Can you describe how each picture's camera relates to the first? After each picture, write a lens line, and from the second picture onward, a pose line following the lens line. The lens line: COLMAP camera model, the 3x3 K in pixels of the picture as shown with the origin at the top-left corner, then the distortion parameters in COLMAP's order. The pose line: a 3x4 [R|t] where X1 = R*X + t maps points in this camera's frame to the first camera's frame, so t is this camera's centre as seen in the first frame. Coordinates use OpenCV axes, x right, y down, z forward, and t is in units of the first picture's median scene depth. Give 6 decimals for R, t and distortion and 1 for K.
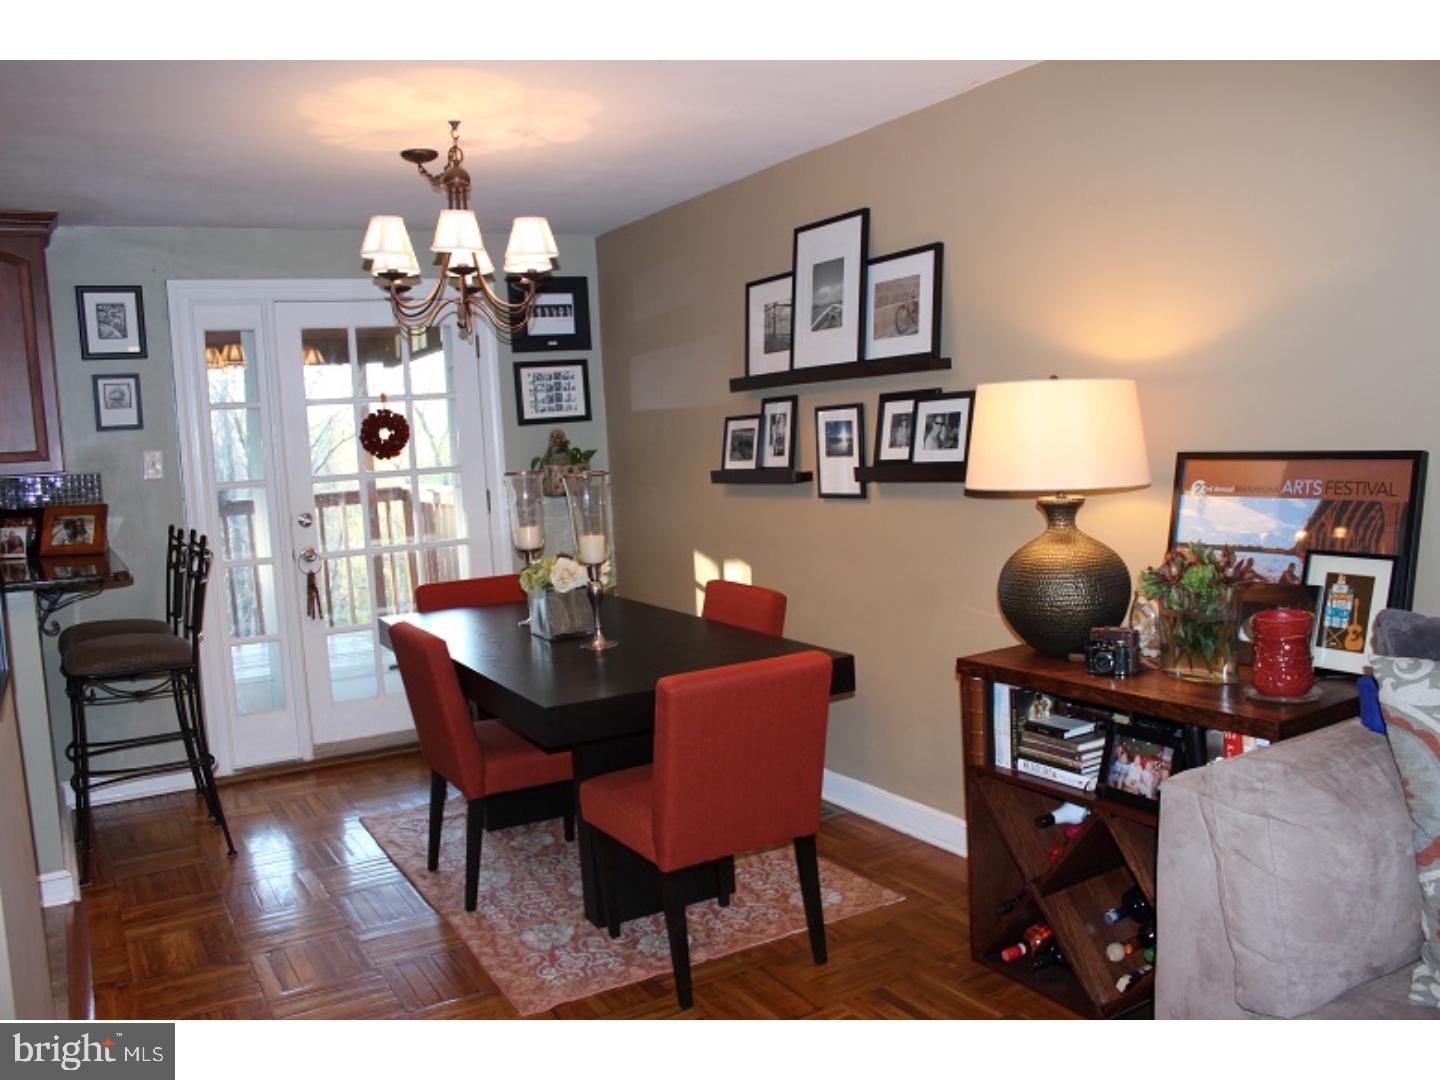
lens RADIAL K [[1199.5, 0, 732.2], [0, 1199.5, 552.2], [0, 0, 1]] dist [-0.158374, 0.126108]
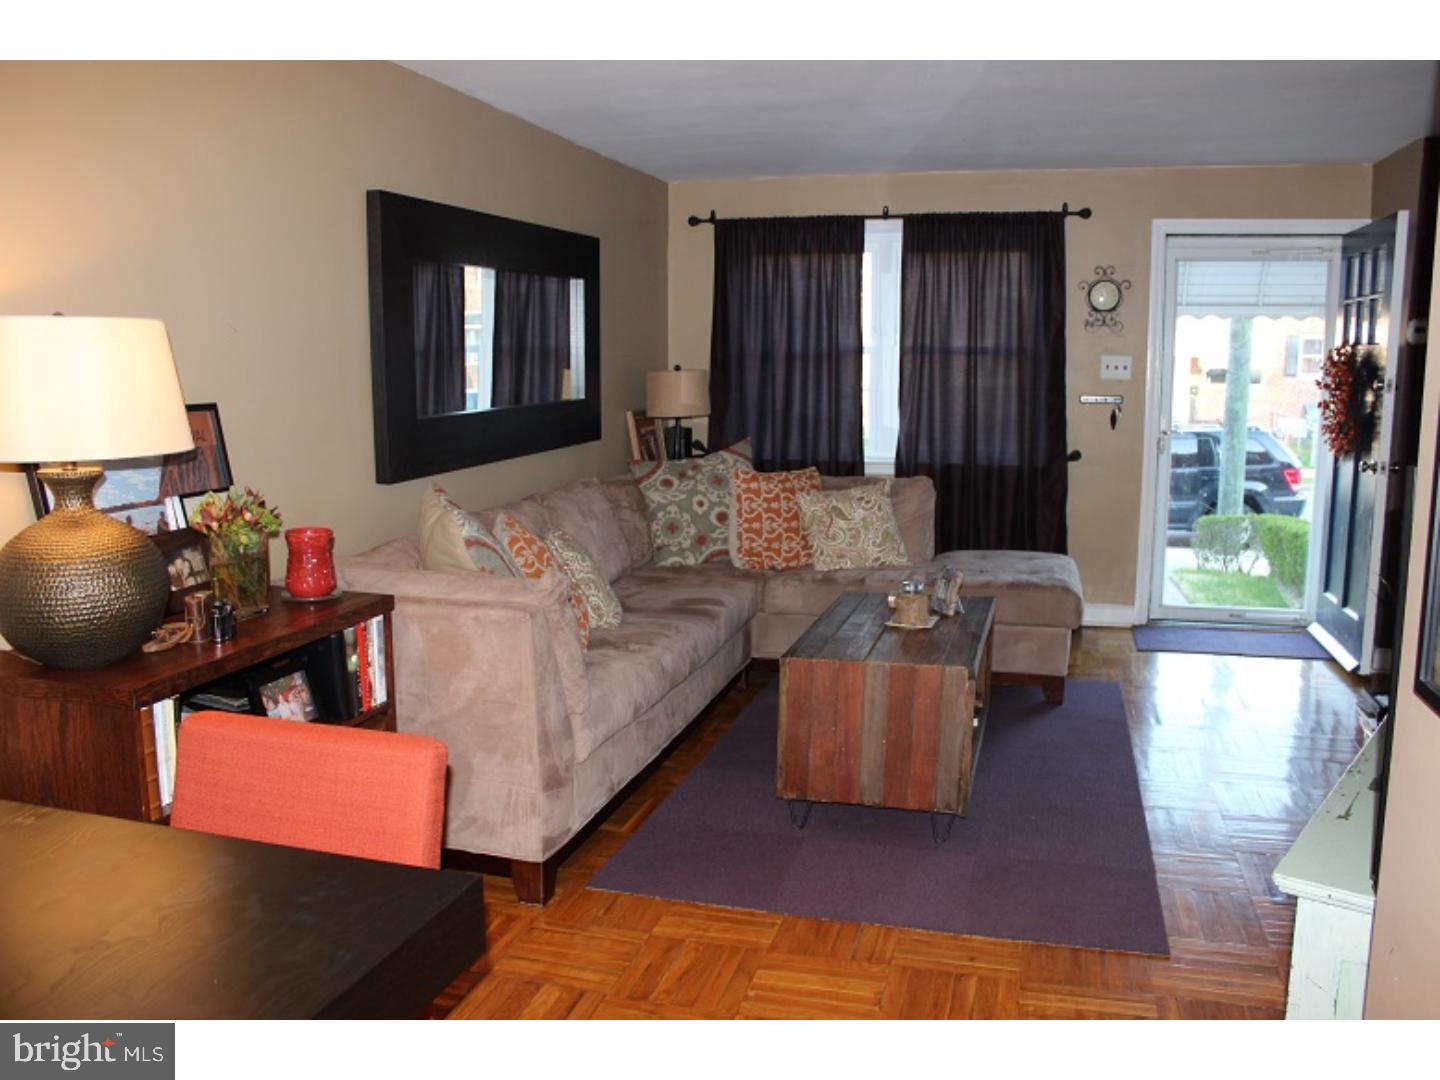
lens RADIAL K [[1199.5, 0, 725.0], [0, 1199.5, 538.9], [0, 0, 1]] dist [-0.158374, 0.126108]
pose [[-0.697376, -0.054908, 0.714599, -0.431975], [0.110857, 0.976798, 0.183240, -0.070136], [-0.708080, 0.207006, -0.675109, 0.912519]]
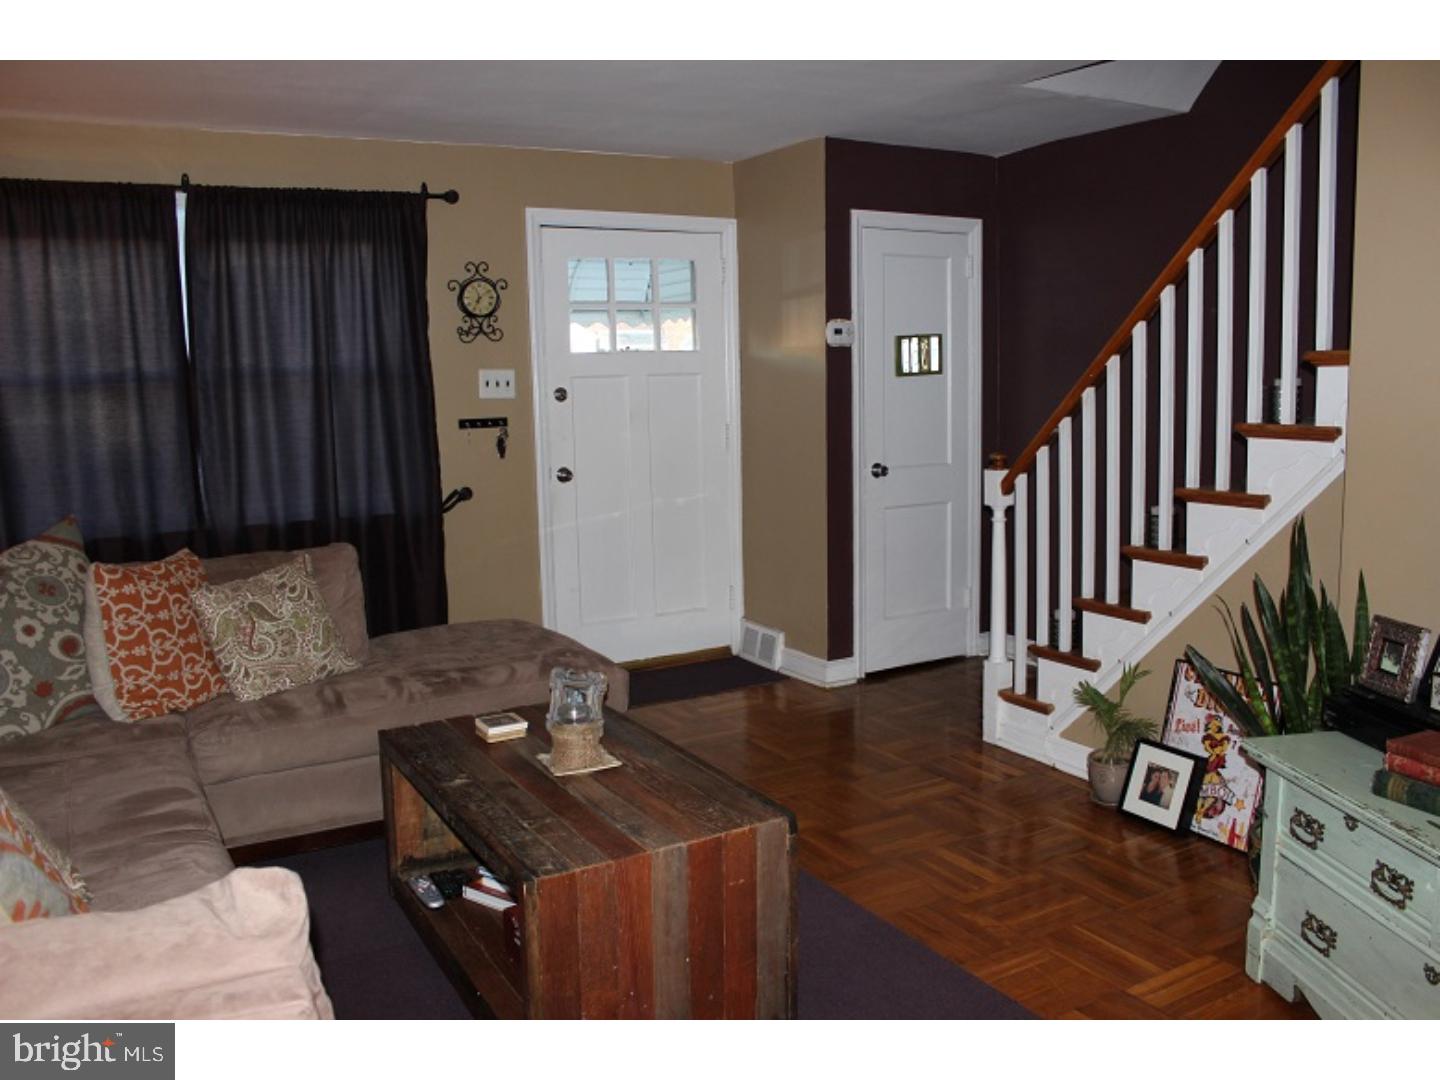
lens RADIAL K [[1199.5, 0, 730.9], [0, 1199.5, 556.3], [0, 0, 1]] dist [-0.158374, 0.126108]
pose [[-0.997188, 0.073320, 0.015513, 0.065405], [0.074855, 0.964405, 0.253612, -0.078541], [0.003634, 0.254060, -0.967182, 0.763817]]
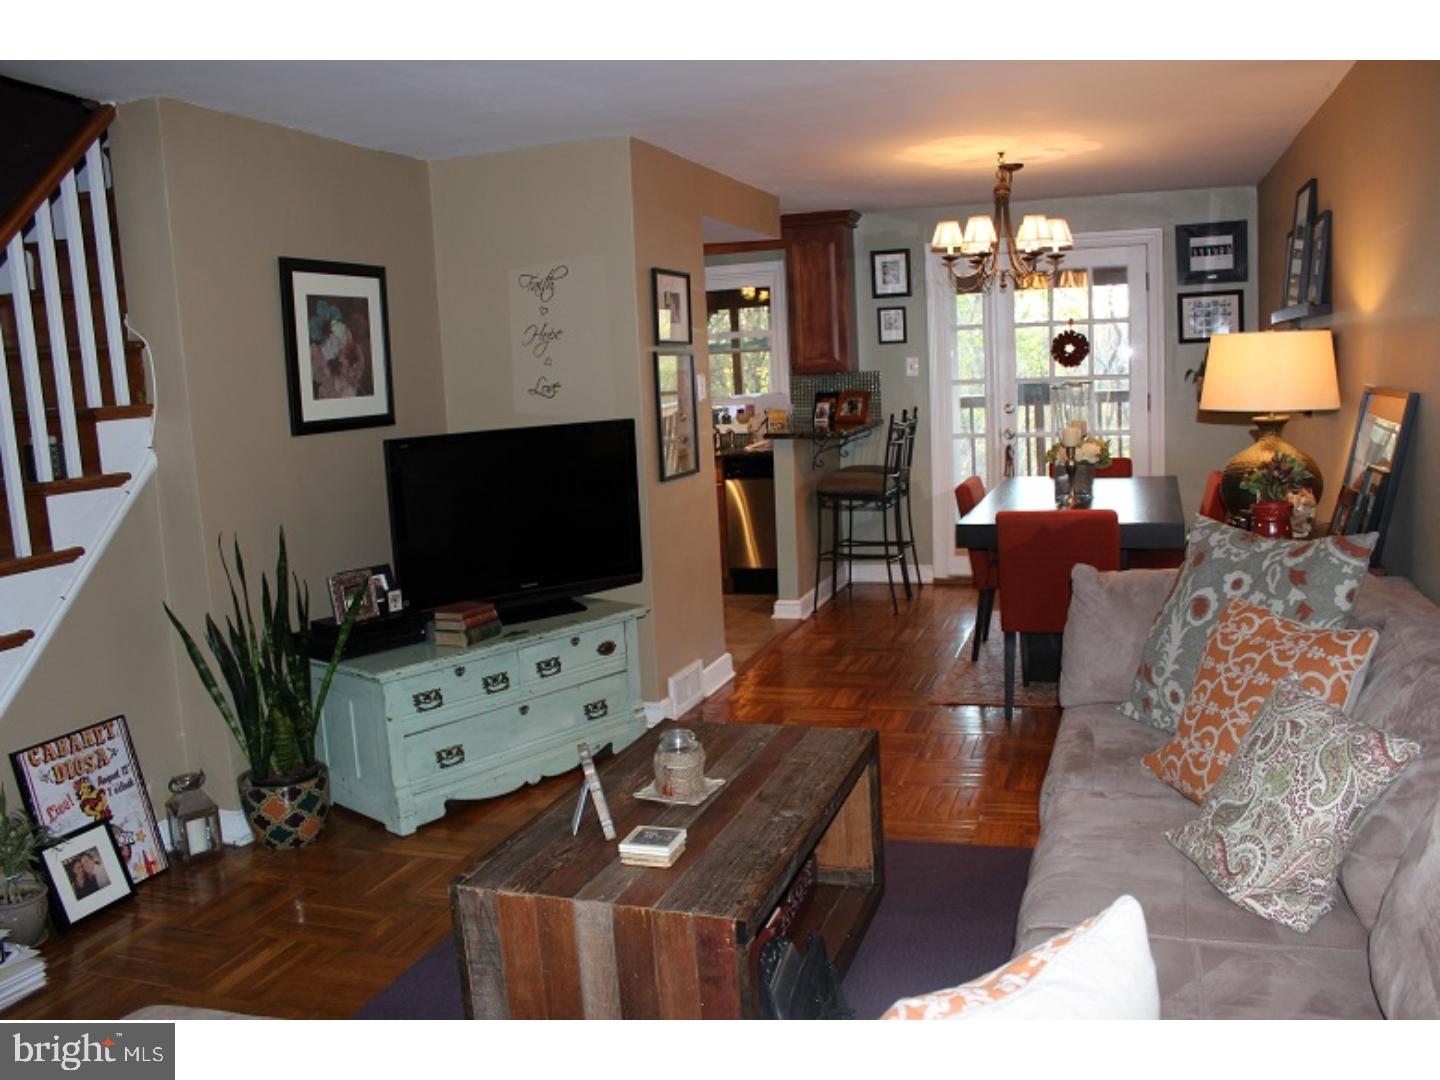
lens RADIAL K [[1199.5, 0, 727.4], [0, 1199.5, 548.1], [0, 0, 1]] dist [-0.158374, 0.126108]
pose [[0.659043, 0.131018, -0.740606, 0.656354], [-0.063572, 0.990890, 0.118724, -0.011970], [0.749414, -0.031163, 0.661368, -0.271937]]
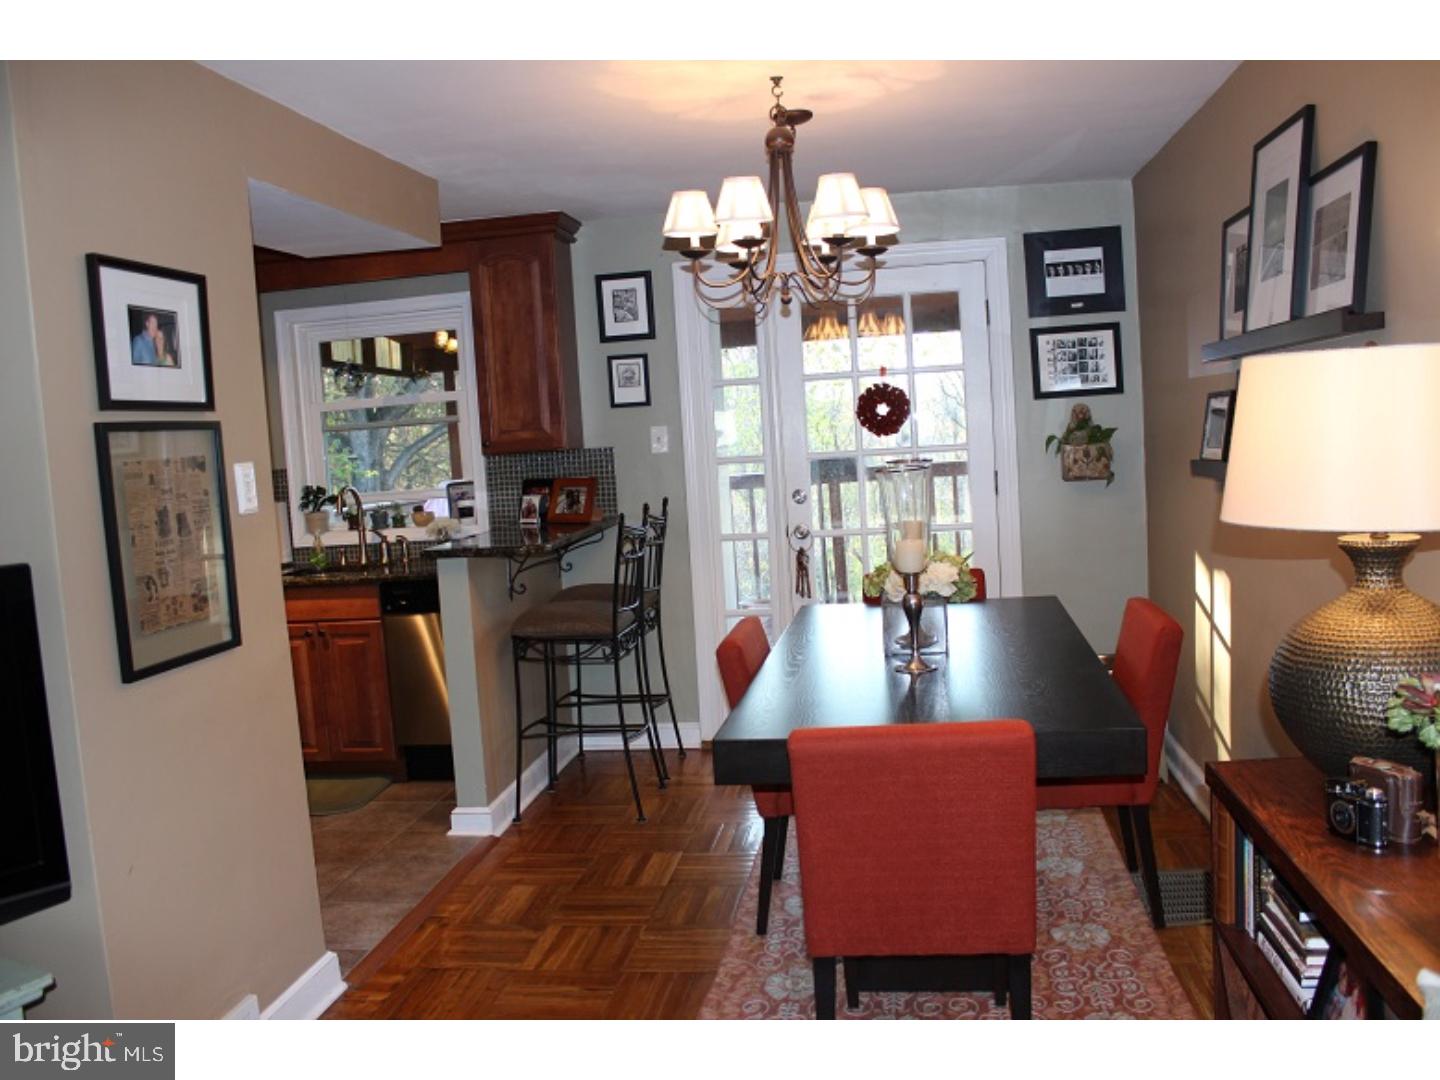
lens RADIAL K [[1199.5, 0, 724.1], [0, 1199.5, 547.7], [0, 0, 1]] dist [-0.158374, 0.126108]
pose [[0.779816, 0.065331, -0.622590, 0.289406], [-0.044593, 0.997810, 0.048851, -0.040898], [0.624418, -0.010332, 0.781022, 0.230332]]
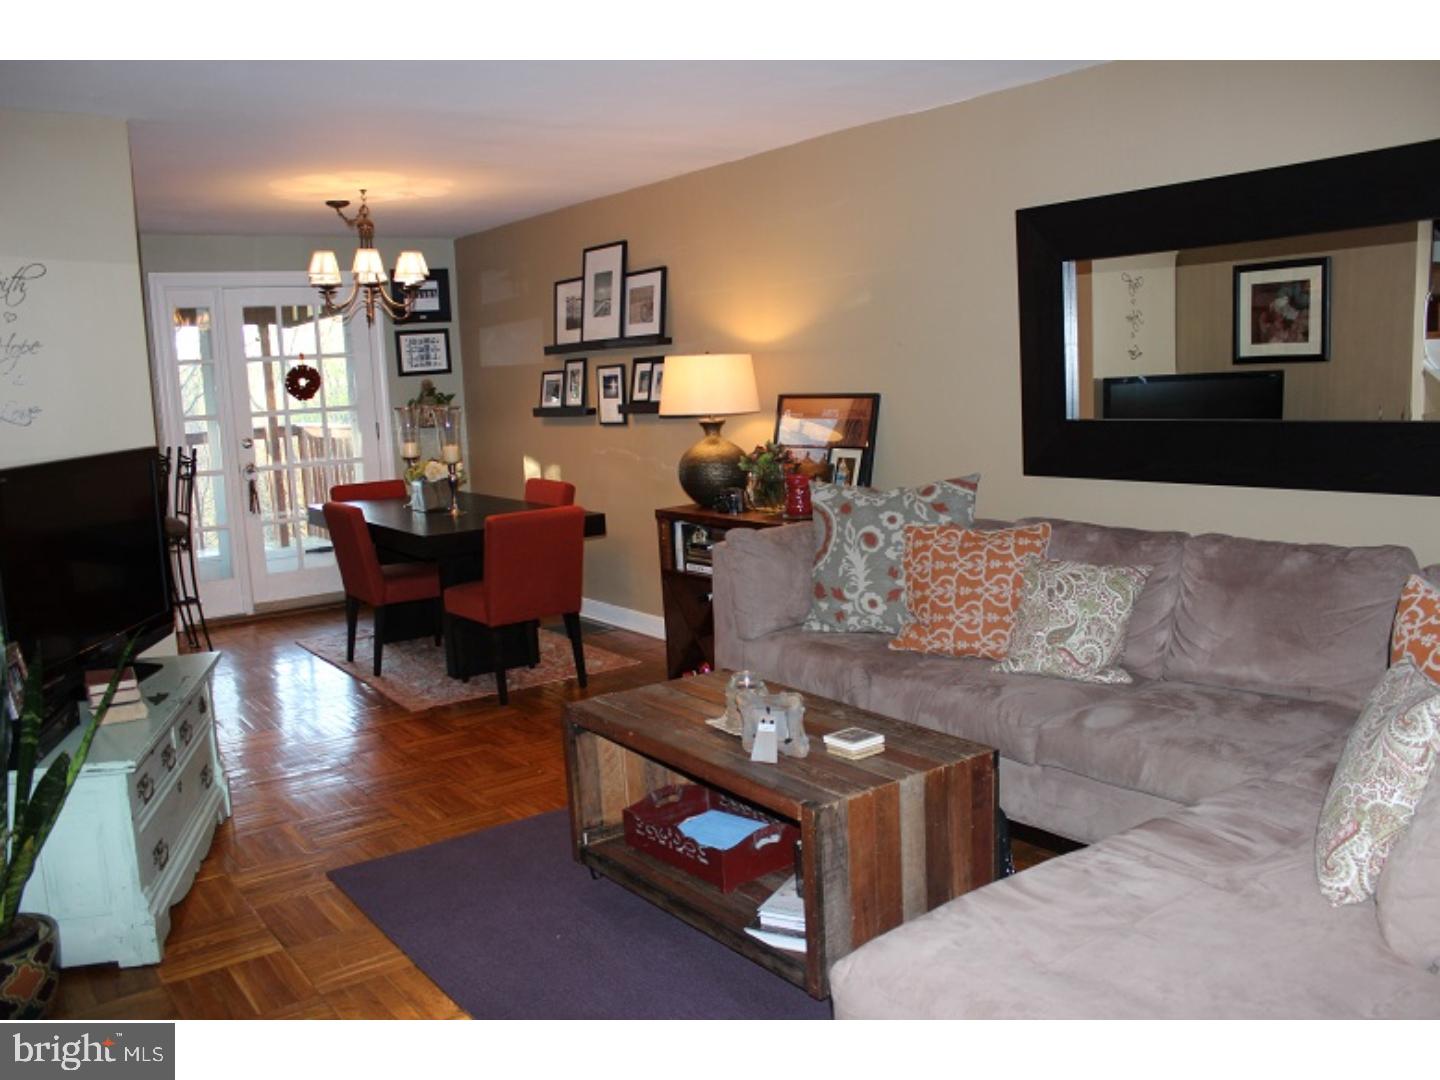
lens RADIAL K [[1199.5, 0, 734.5], [0, 1199.5, 554.9], [0, 0, 1]] dist [-0.158374, 0.126108]
pose [[0.993828, -0.006651, 0.110735, 0.081056], [0.001595, 0.998955, 0.045686, 0.056961], [-0.110923, -0.045227, 0.992799, -0.610802]]
